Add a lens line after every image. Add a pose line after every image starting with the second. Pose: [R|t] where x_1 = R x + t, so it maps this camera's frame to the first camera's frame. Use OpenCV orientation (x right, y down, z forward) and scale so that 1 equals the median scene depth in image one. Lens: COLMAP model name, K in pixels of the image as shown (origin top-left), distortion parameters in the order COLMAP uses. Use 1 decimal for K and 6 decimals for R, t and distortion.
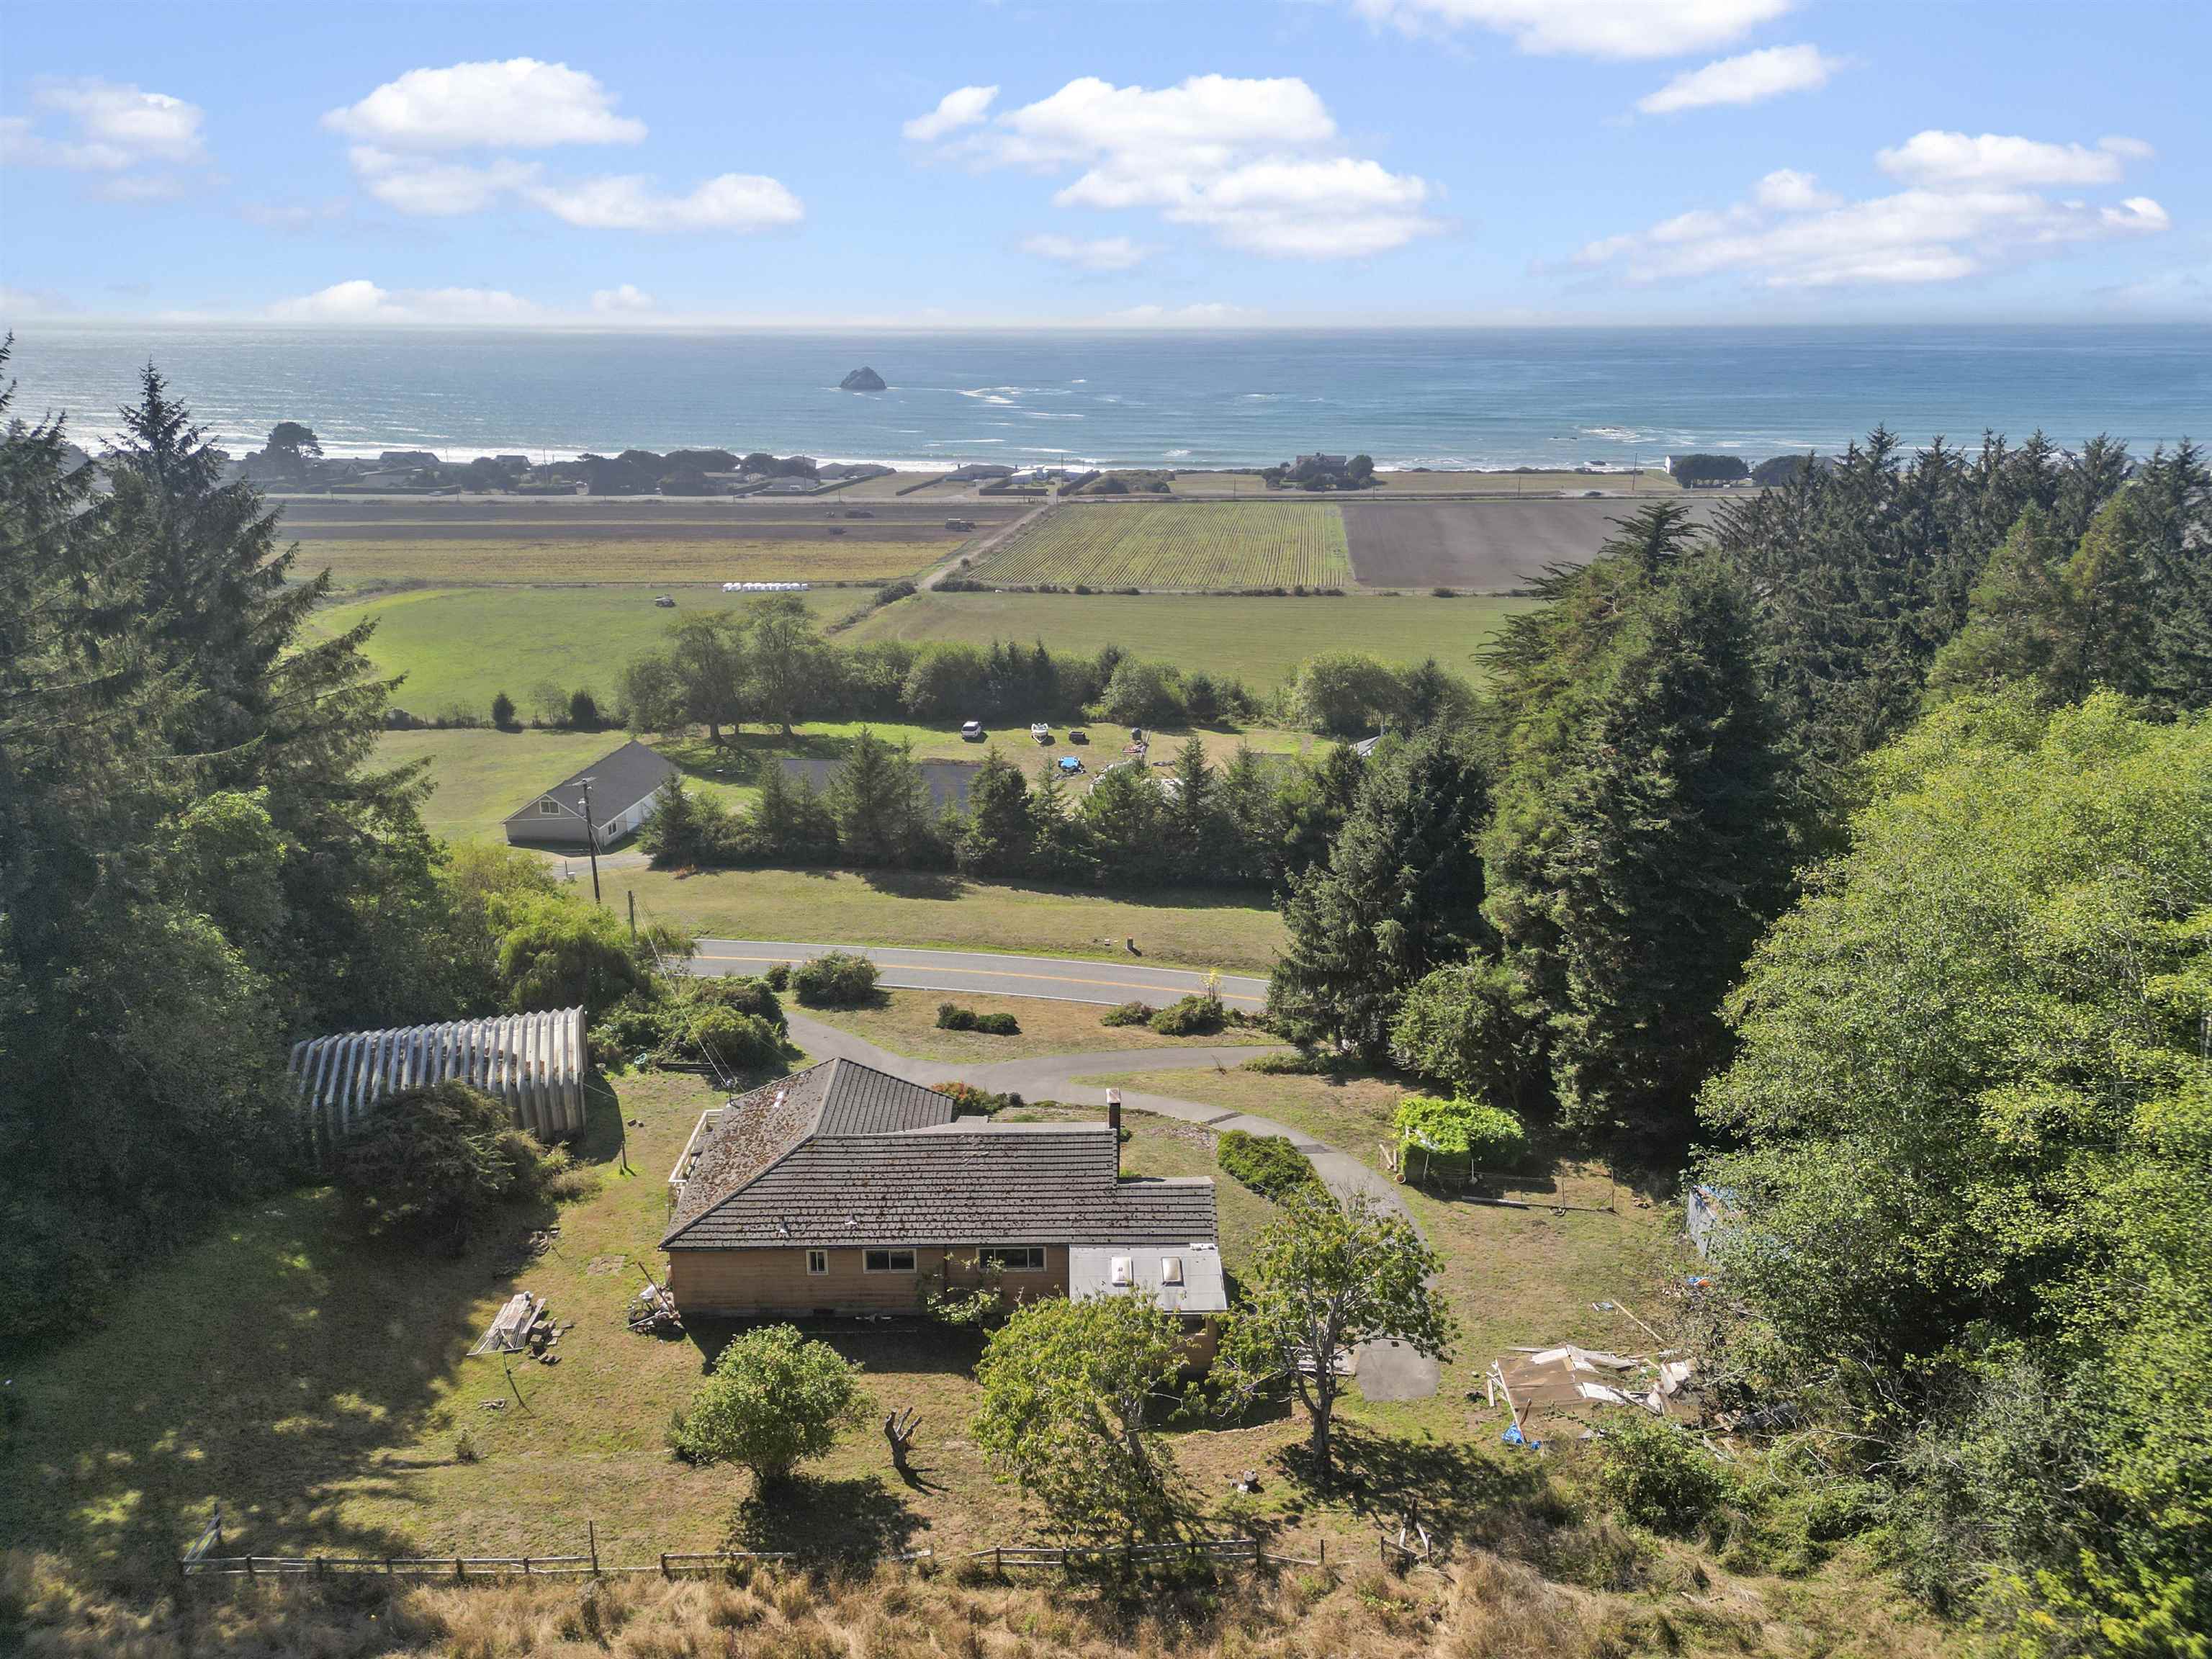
lens RADIAL K [[1536.1, 0, 1106.3], [0, 1536.1, 827.1], [0, 0, 1]] dist [0.049262, -0.041595]
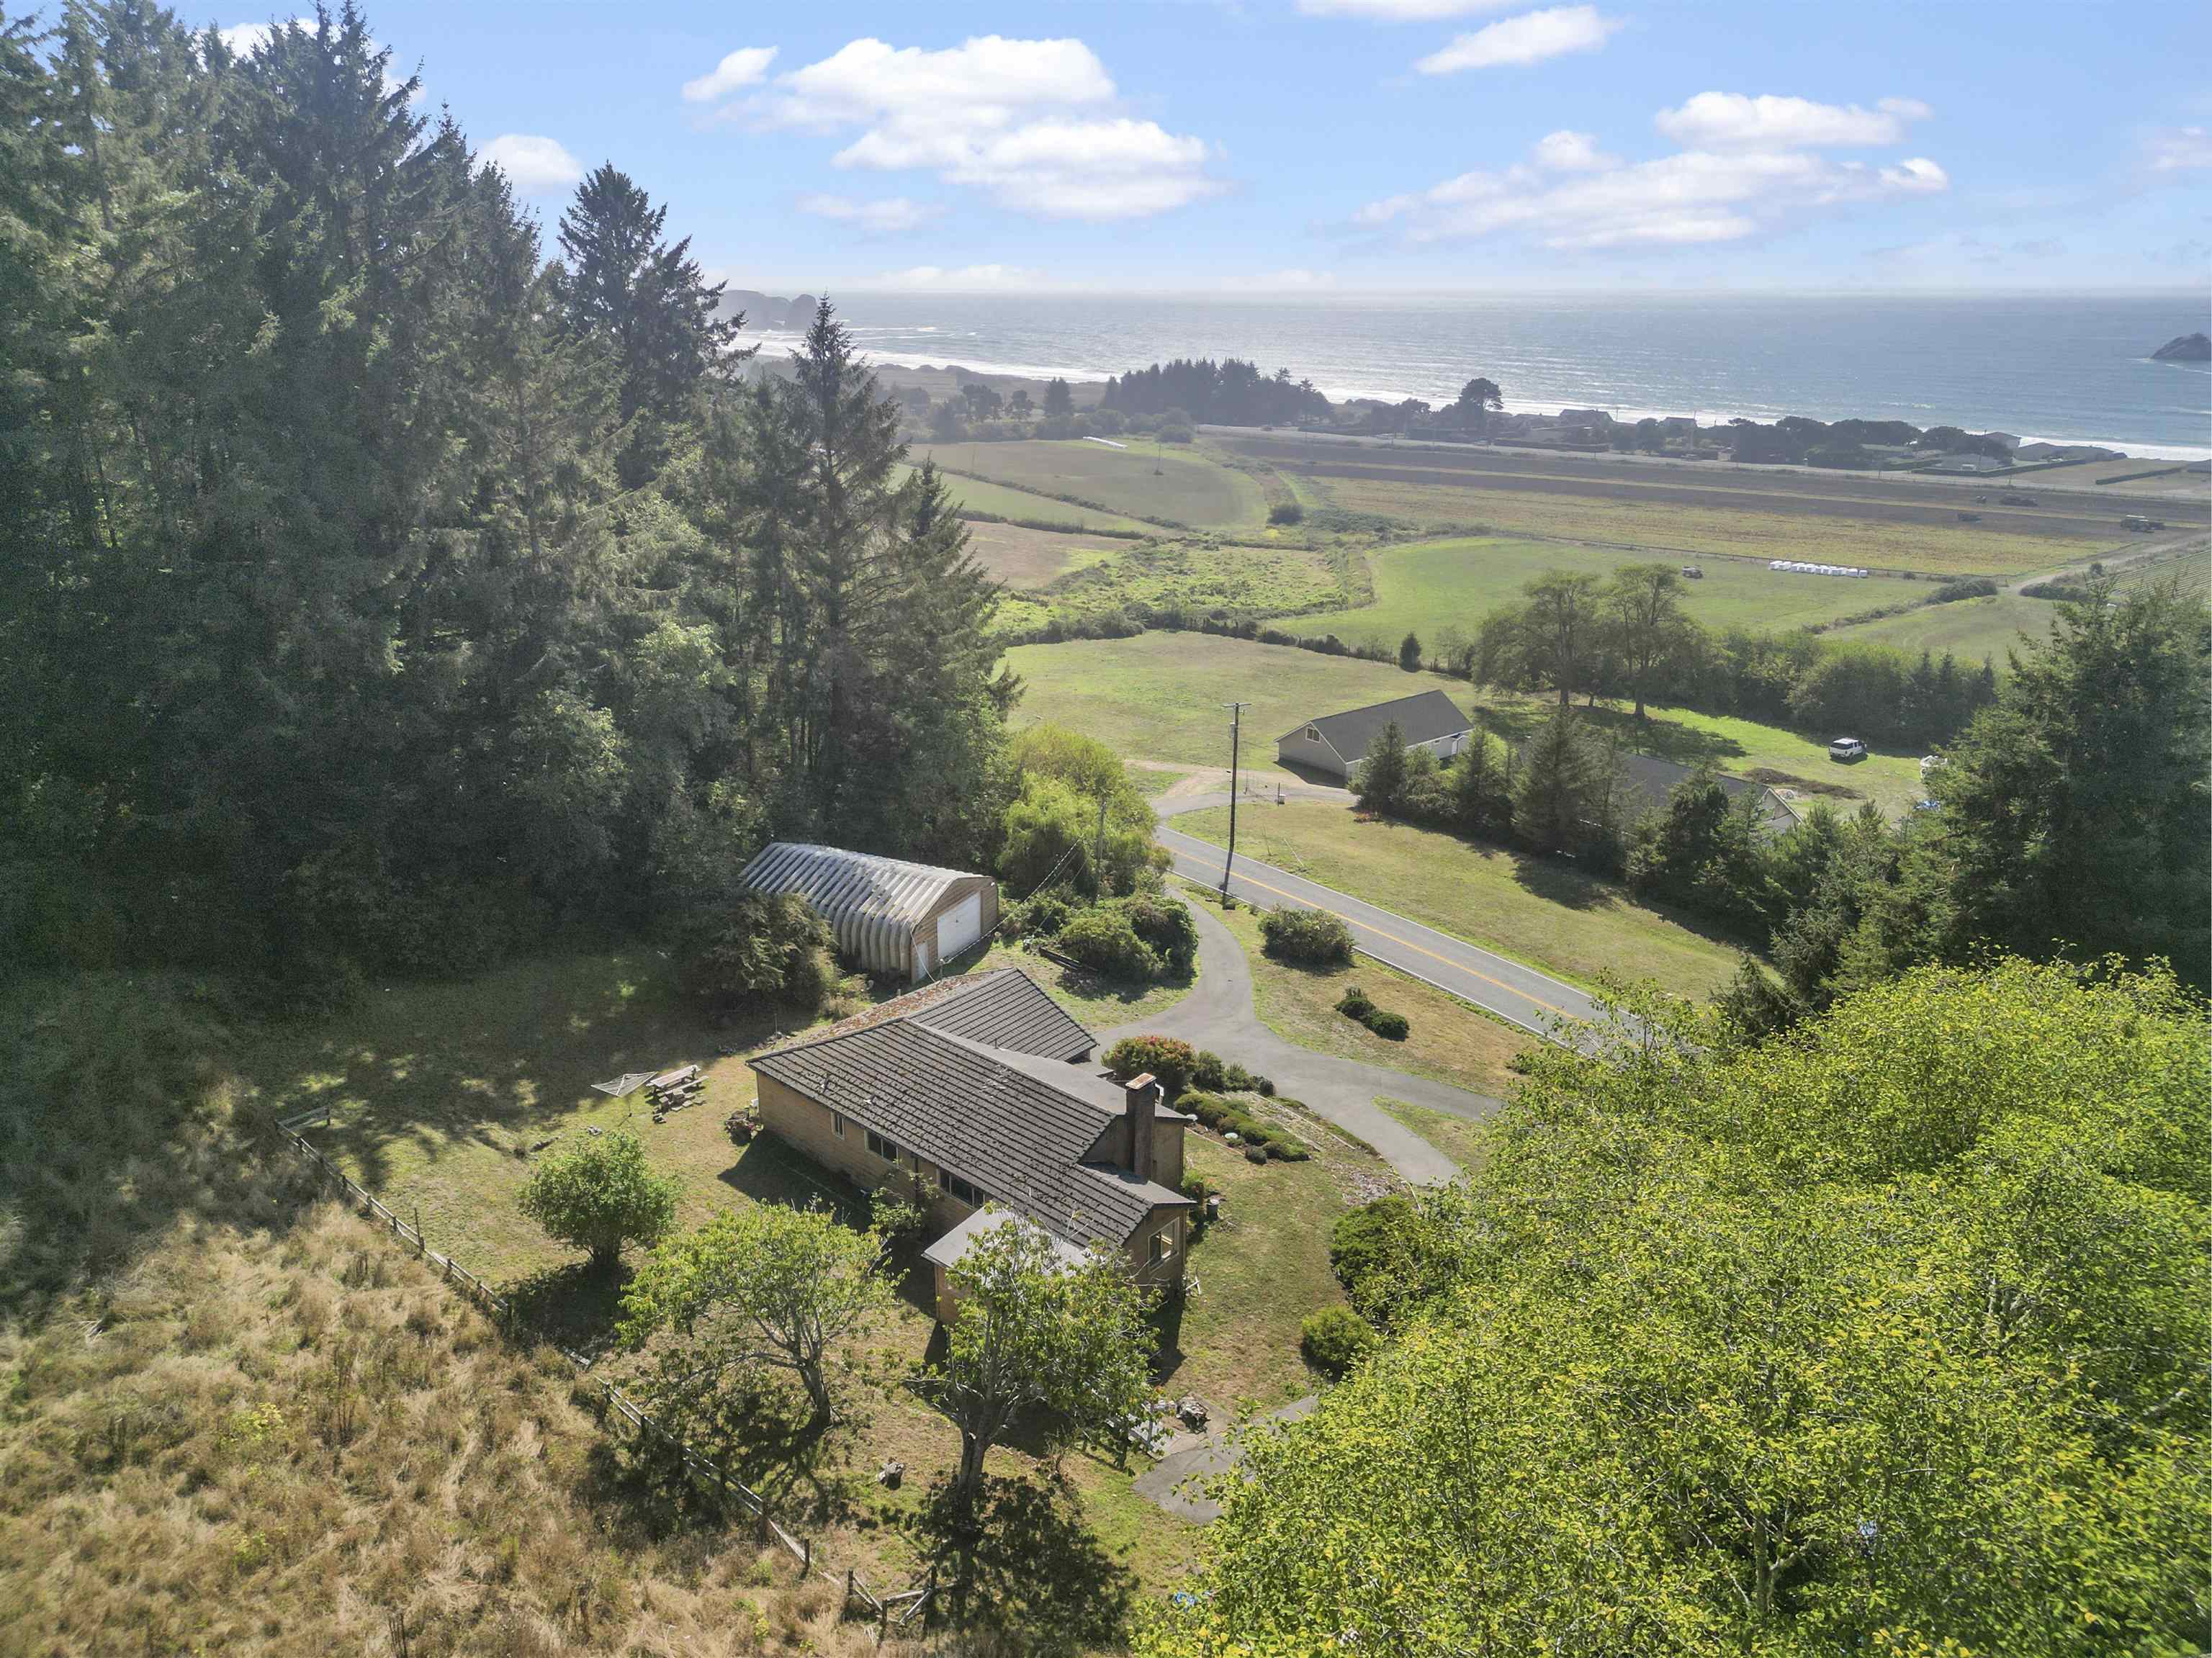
lens RADIAL K [[1536.0, 0, 1095.2], [0, 1536.0, 833.4], [0, 0, 1]] dist [0.049262, -0.041595]
pose [[0.728162, 0.225893, -0.647111, 0.273941], [-0.210107, 0.972241, 0.102967, -0.028916], [0.652407, 0.060986, 0.755411, 0.138567]]
